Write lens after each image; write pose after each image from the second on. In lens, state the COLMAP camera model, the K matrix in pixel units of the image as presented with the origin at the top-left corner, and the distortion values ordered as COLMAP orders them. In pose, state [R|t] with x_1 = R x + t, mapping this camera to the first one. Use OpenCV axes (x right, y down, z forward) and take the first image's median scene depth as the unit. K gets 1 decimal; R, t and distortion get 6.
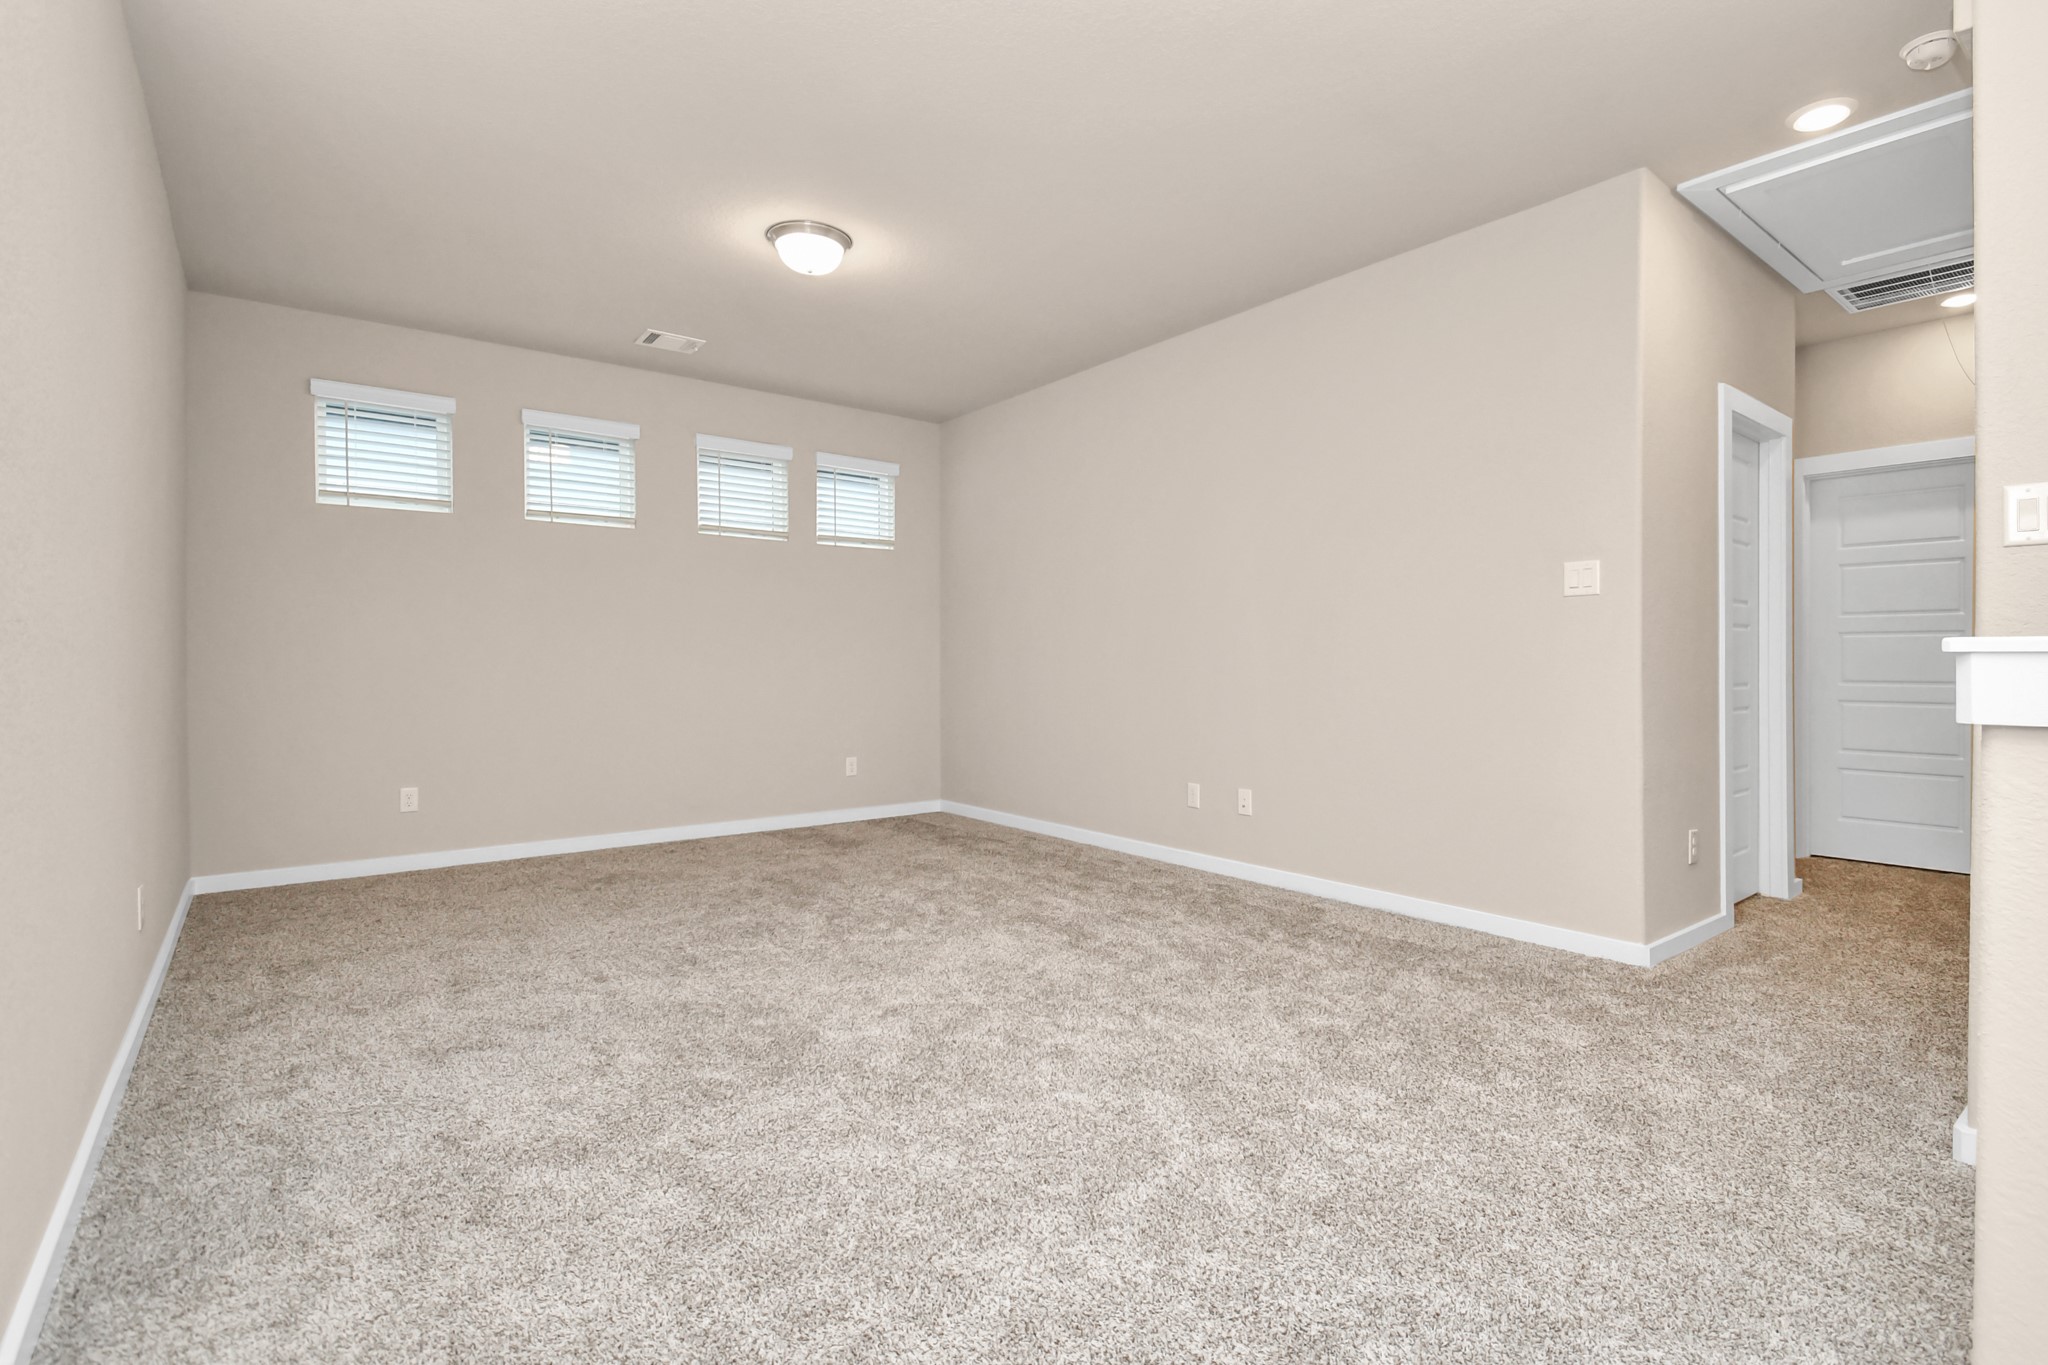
lens RADIAL K [[956.7, 0, 1036.5], [0, 956.7, 680.1], [0, 0, 1]] dist [0.002544, -0.008544]
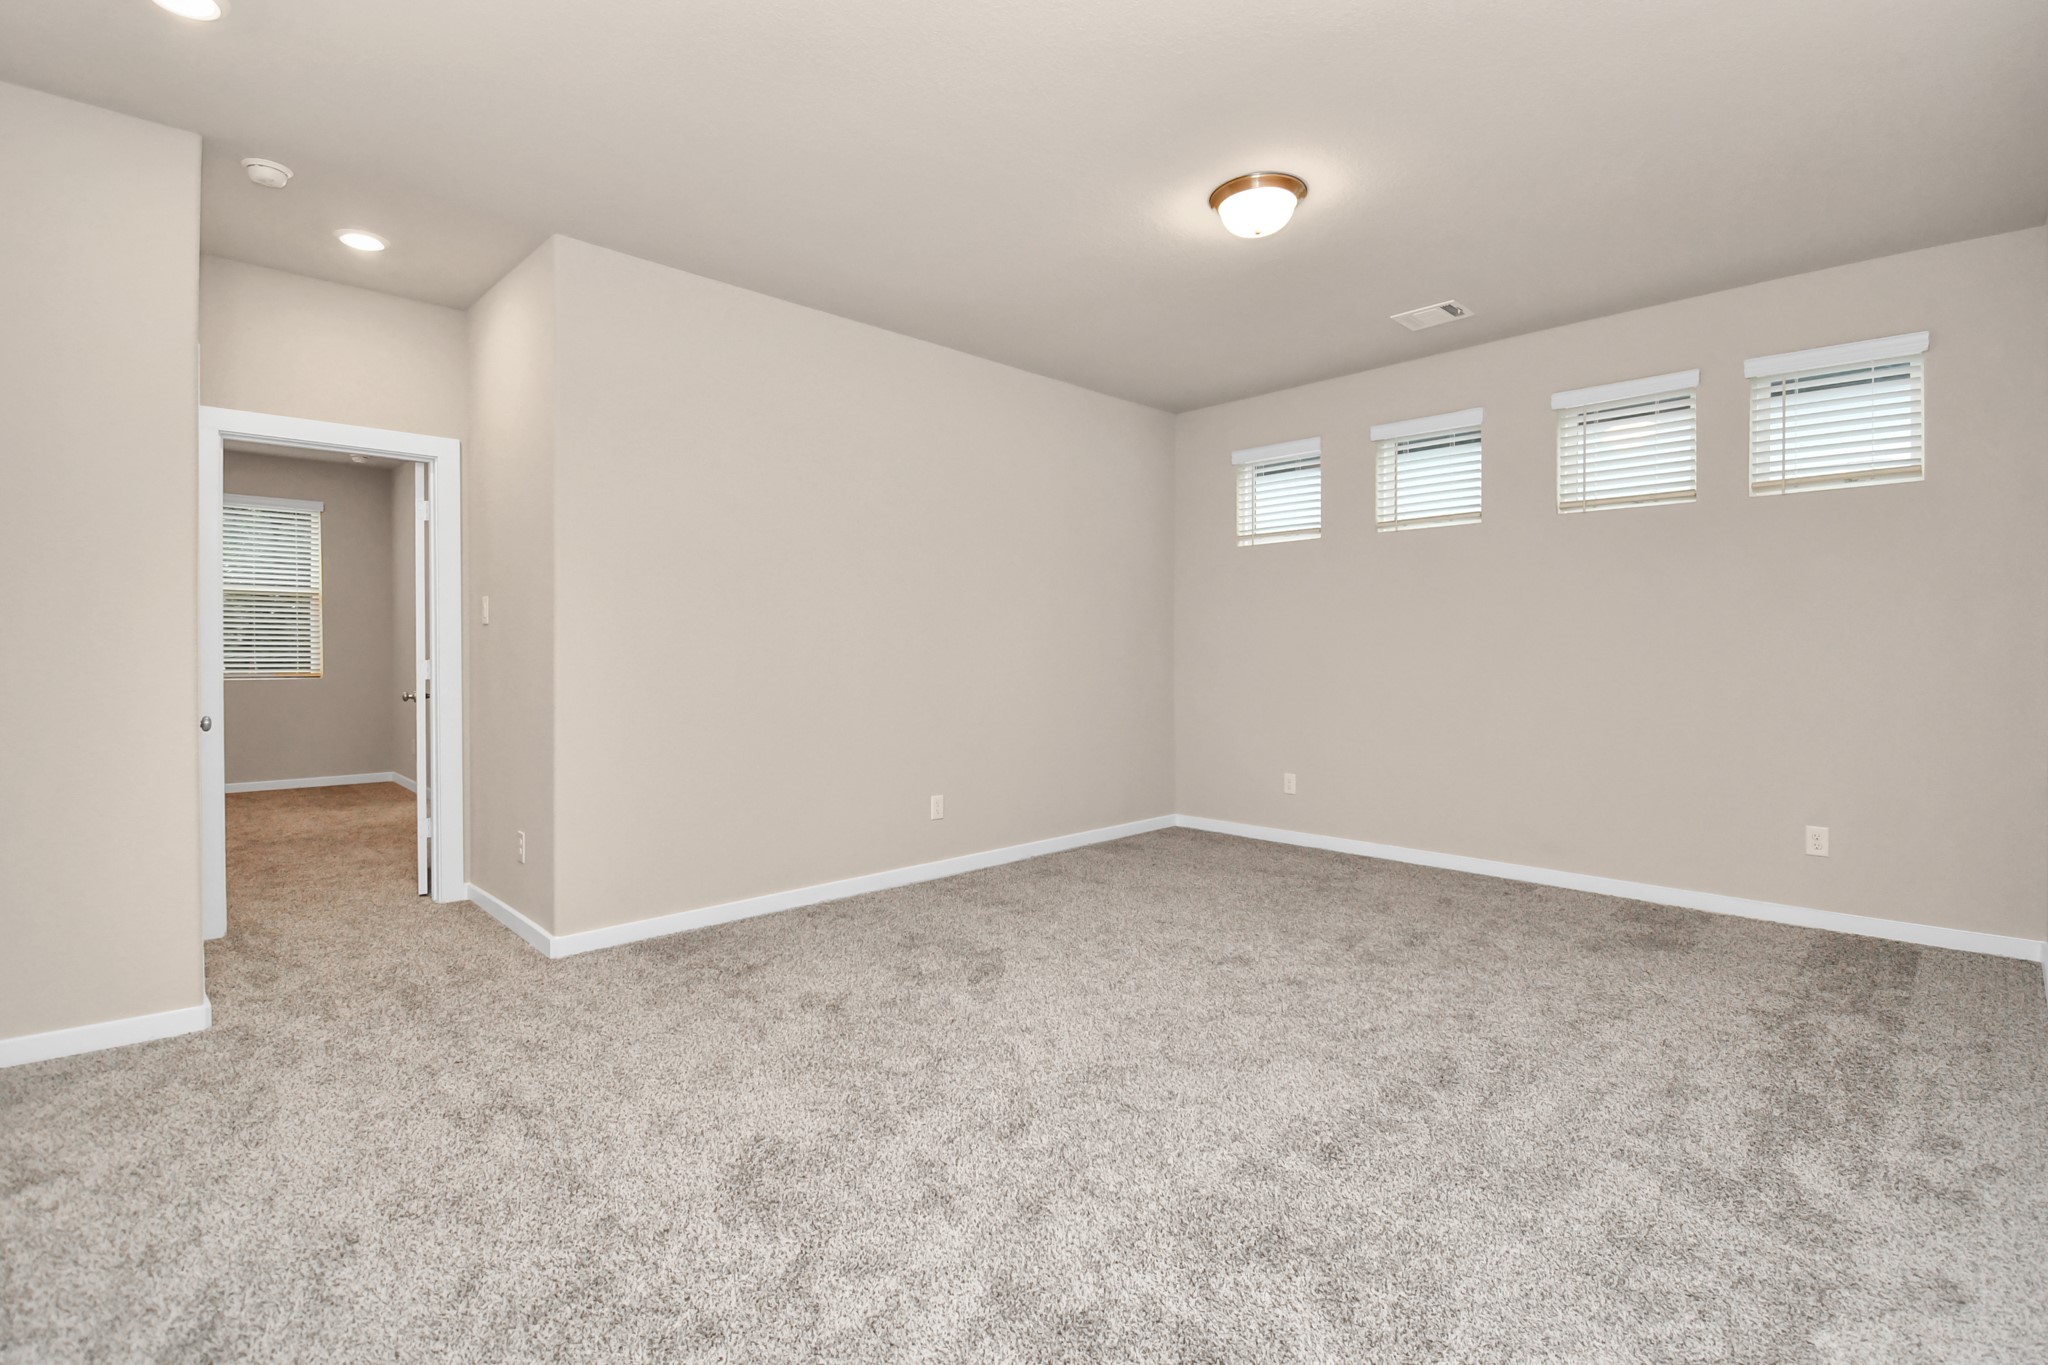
lens RADIAL K [[956.7, 0, 1036.5], [0, 956.7, 680.1], [0, 0, 1]] dist [0.002544, -0.008544]
pose [[0.108001, 0.027401, -0.993773, 0.411897], [-0.018561, 0.999501, 0.025542, -0.025271], [0.993978, 0.015687, 0.108456, 0.470255]]
